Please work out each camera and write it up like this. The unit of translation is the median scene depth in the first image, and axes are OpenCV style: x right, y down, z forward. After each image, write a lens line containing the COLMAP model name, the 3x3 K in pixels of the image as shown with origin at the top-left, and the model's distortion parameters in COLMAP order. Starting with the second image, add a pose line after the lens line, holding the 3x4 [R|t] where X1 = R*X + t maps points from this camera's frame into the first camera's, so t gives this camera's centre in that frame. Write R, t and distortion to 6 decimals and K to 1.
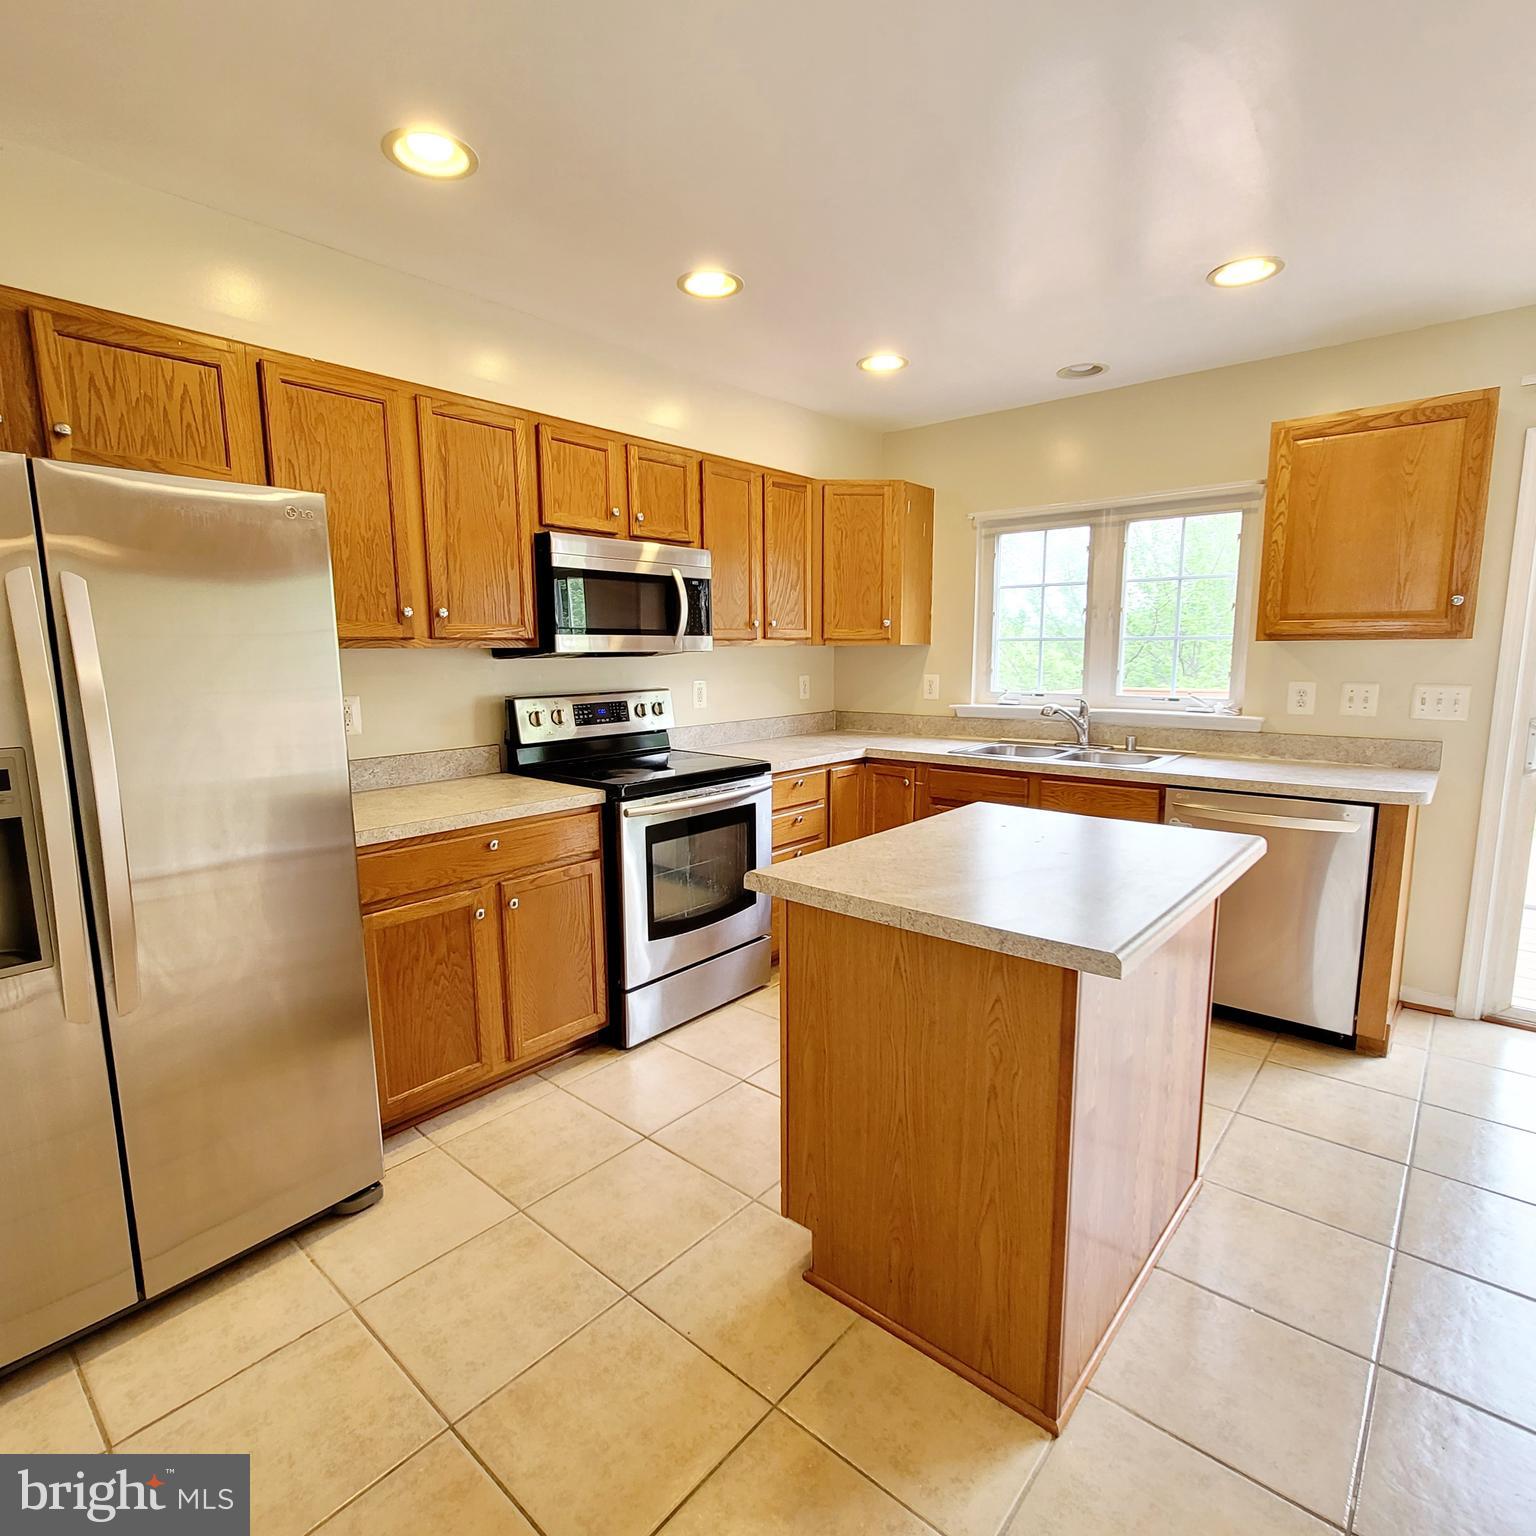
lens RADIAL K [[831.9, 0, 757.2], [0, 831.9, 773.5], [0, 0, 1]] dist [-0.008401, 0.003688]
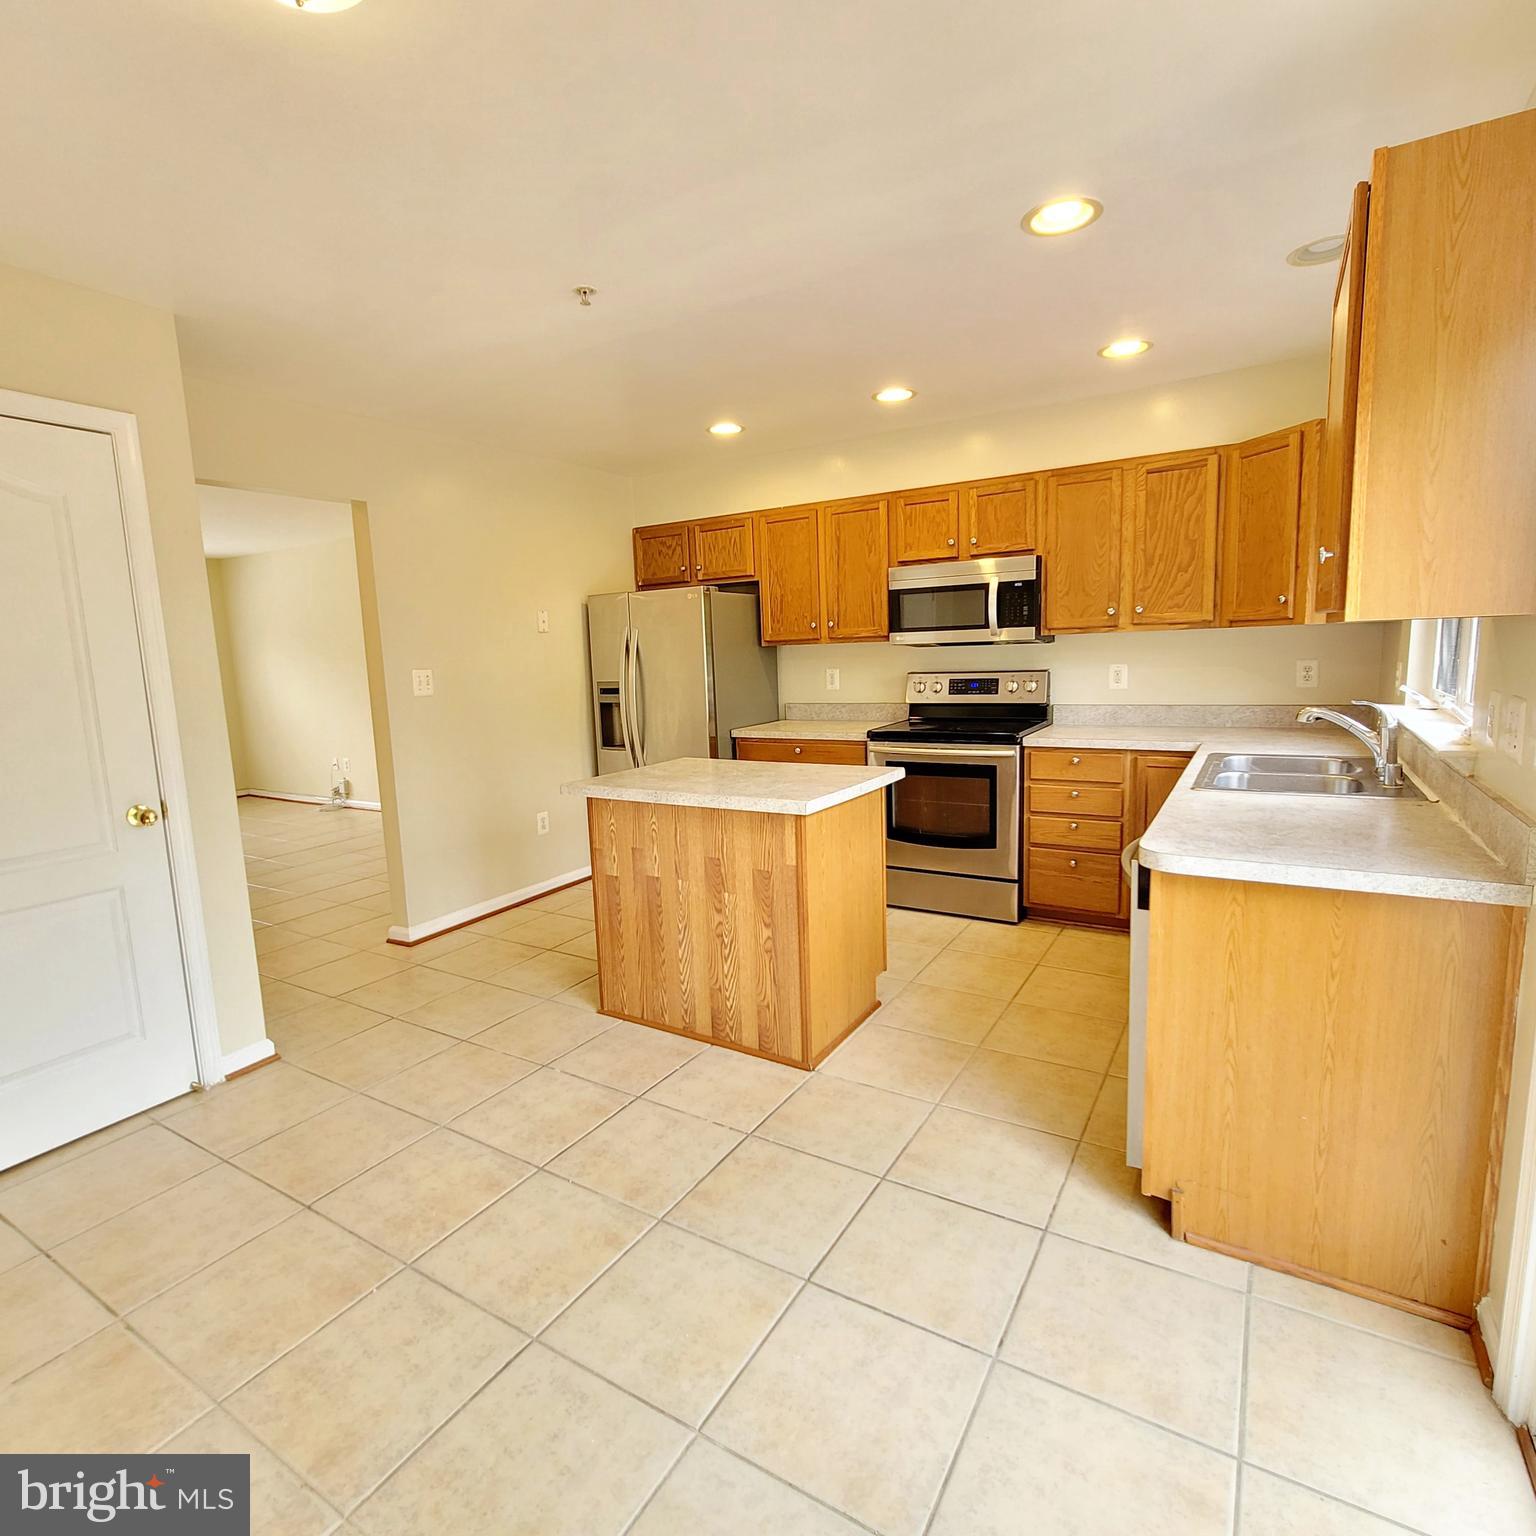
lens RADIAL K [[831.9, 0, 754.2], [0, 831.9, 773.7], [0, 0, 1]] dist [-0.008401, 0.003688]
pose [[0.163023, 0.150905, -0.975013, 1.389429], [-0.109750, 0.984874, 0.134081, -0.095238], [0.980499, 0.085149, 0.177119, 0.533848]]
